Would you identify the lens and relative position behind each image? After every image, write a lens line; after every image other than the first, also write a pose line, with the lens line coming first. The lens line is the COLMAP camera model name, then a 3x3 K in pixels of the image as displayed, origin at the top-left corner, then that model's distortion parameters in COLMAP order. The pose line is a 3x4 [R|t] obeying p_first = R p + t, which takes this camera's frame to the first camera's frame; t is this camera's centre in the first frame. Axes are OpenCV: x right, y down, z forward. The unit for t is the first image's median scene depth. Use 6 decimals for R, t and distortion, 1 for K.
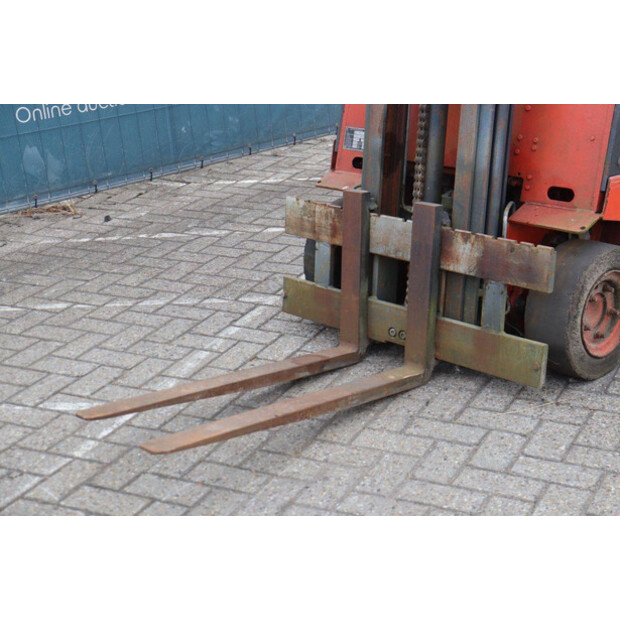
lens RADIAL K [[1153.1, 0, 310.0], [0, 1153.1, 310.0], [0, 0, 1]] dist [0.233342, 0.200597]
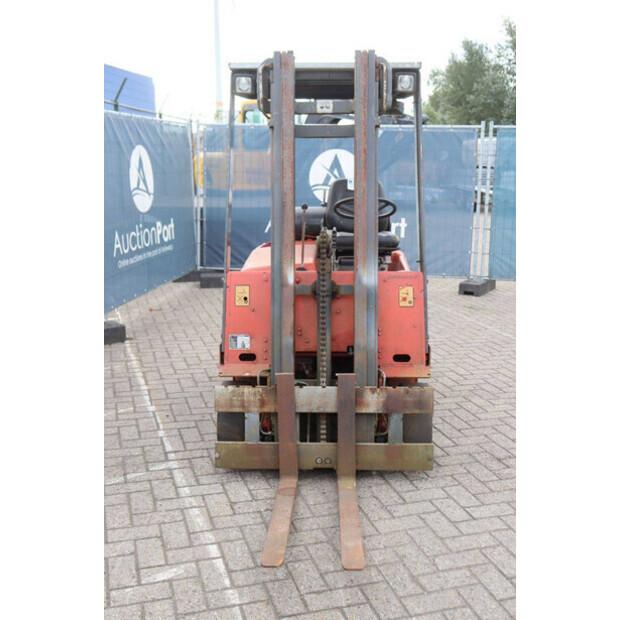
lens RADIAL K [[746.0, 0, 310.0], [0, 746.0, 310.0], [0, 0, 1]] dist [-0.001496, 0.070365]
pose [[0.721658, -0.082298, 0.687341, -0.613446], [0.196839, 0.976318, -0.089768, -0.091530], [-0.663675, 0.200077, 0.720766, 0.256700]]
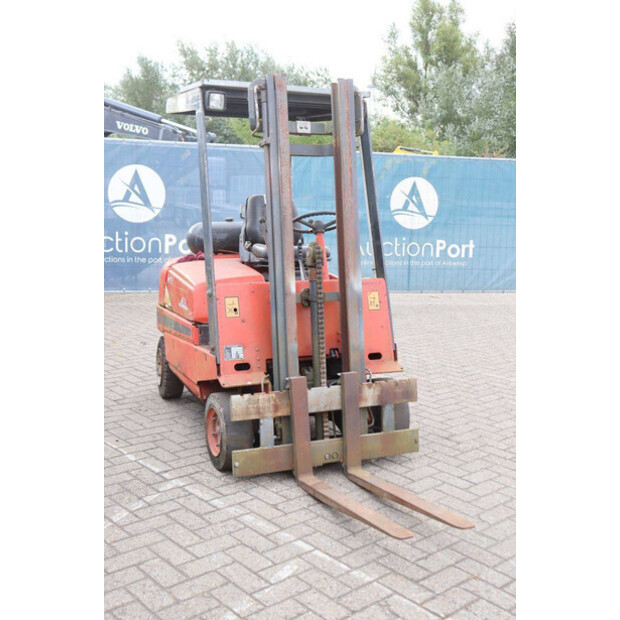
lens RADIAL K [[772.3, 0, 310.0], [0, 772.3, 310.0], [0, 0, 1]] dist [0.023457, 0.024390]
pose [[0.358439, -0.090662, 0.929140, -0.957165], [0.278178, 0.960433, -0.013599, -0.175948], [-0.891144, 0.263341, 0.369477, 0.570267]]
